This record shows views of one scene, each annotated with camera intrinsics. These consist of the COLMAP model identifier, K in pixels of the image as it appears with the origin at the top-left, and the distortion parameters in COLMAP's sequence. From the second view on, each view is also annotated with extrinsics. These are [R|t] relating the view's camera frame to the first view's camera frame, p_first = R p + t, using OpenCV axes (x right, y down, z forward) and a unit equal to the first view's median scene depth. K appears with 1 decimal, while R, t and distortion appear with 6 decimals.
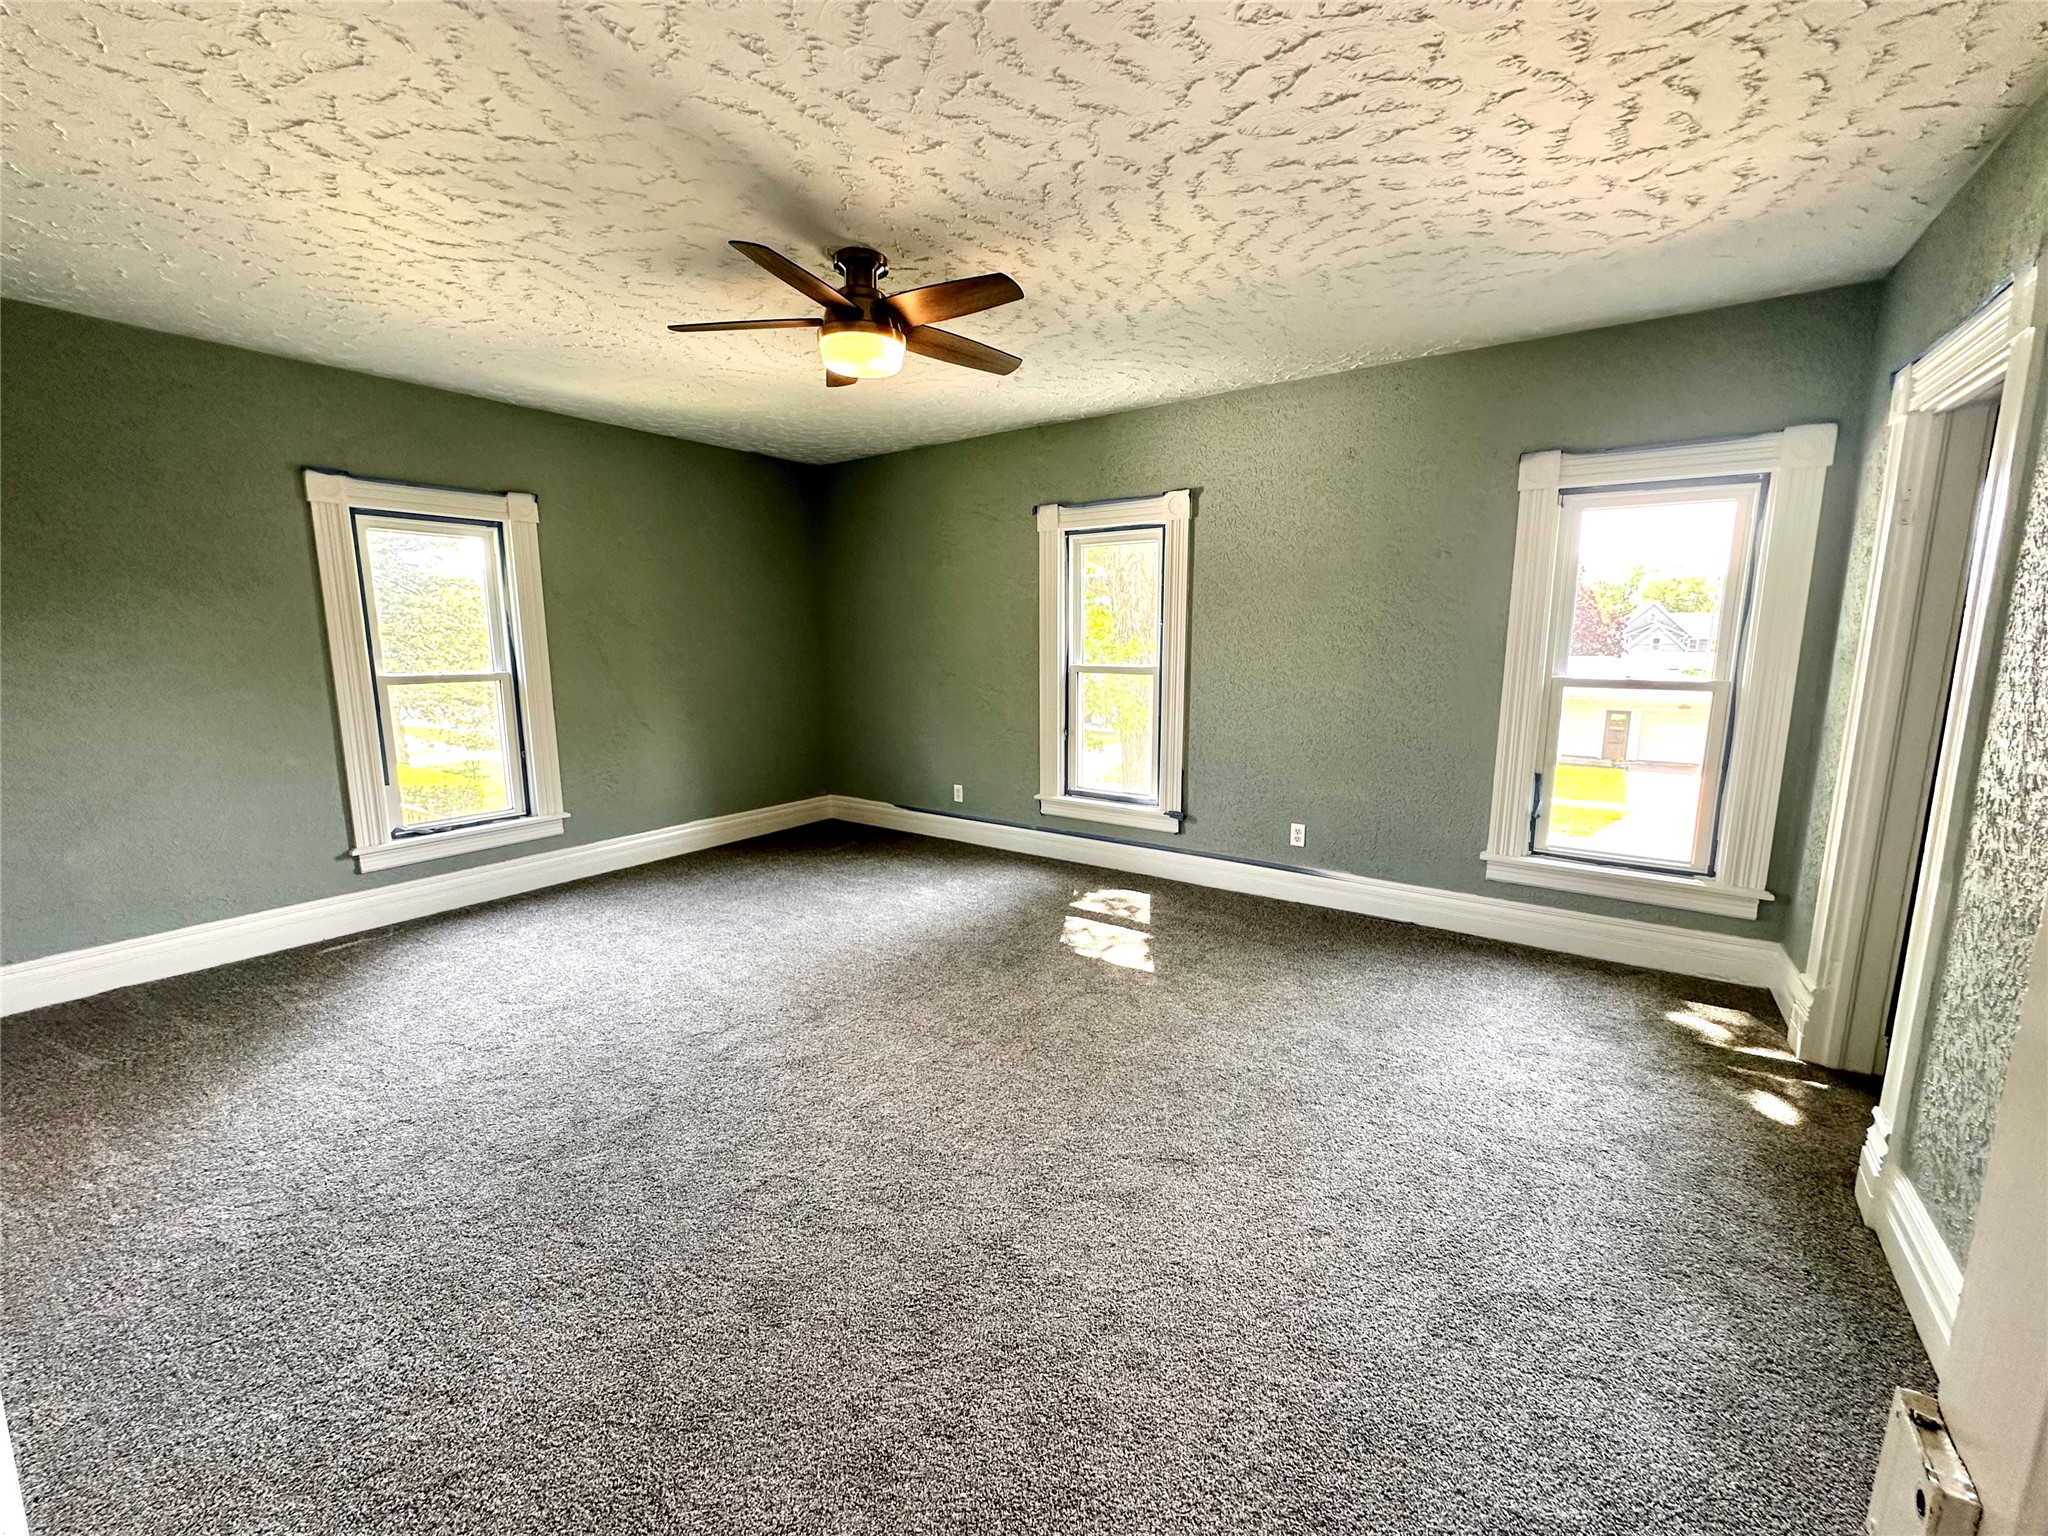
lens RADIAL K [[814.2, 0, 1023.4], [0, 814.2, 765.7], [0, 0, 1]] dist [-0.003745, -0.000118]
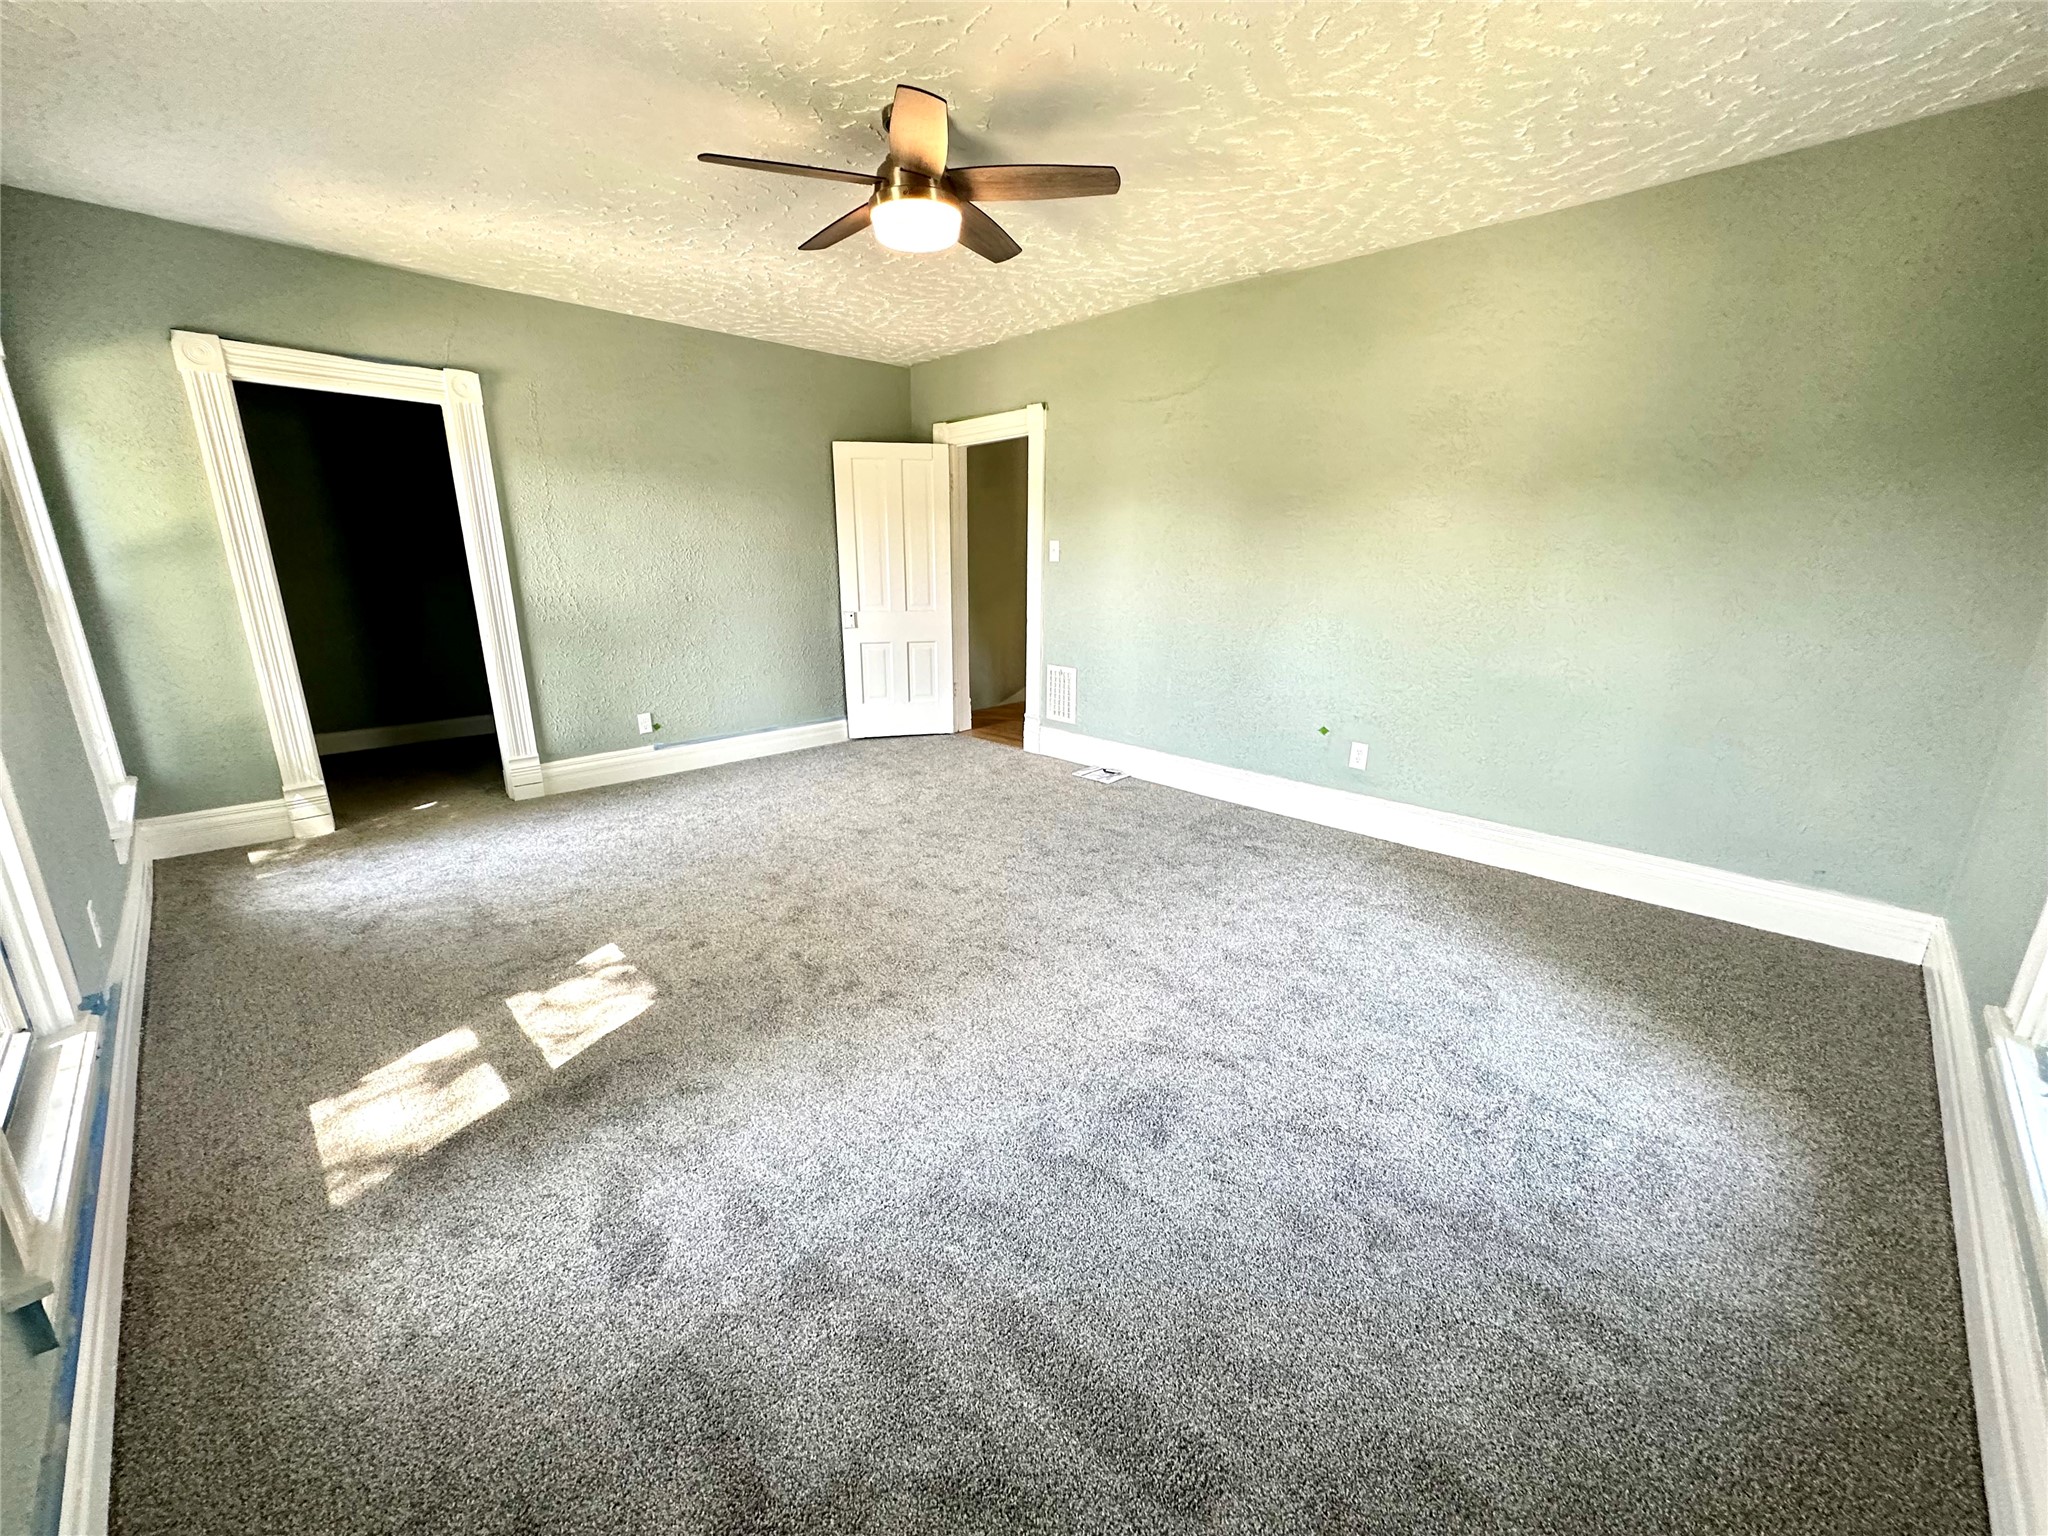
lens RADIAL K [[818.2, 0, 1028.8], [0, 818.2, 765.7], [0, 0, 1]] dist [-0.001692, 0.000157]
pose [[-0.986806, -0.045096, 0.155503, -0.325835], [0.022776, 0.912215, 0.409078, -0.207643], [-0.160300, 0.407222, -0.899152, 1.361987]]
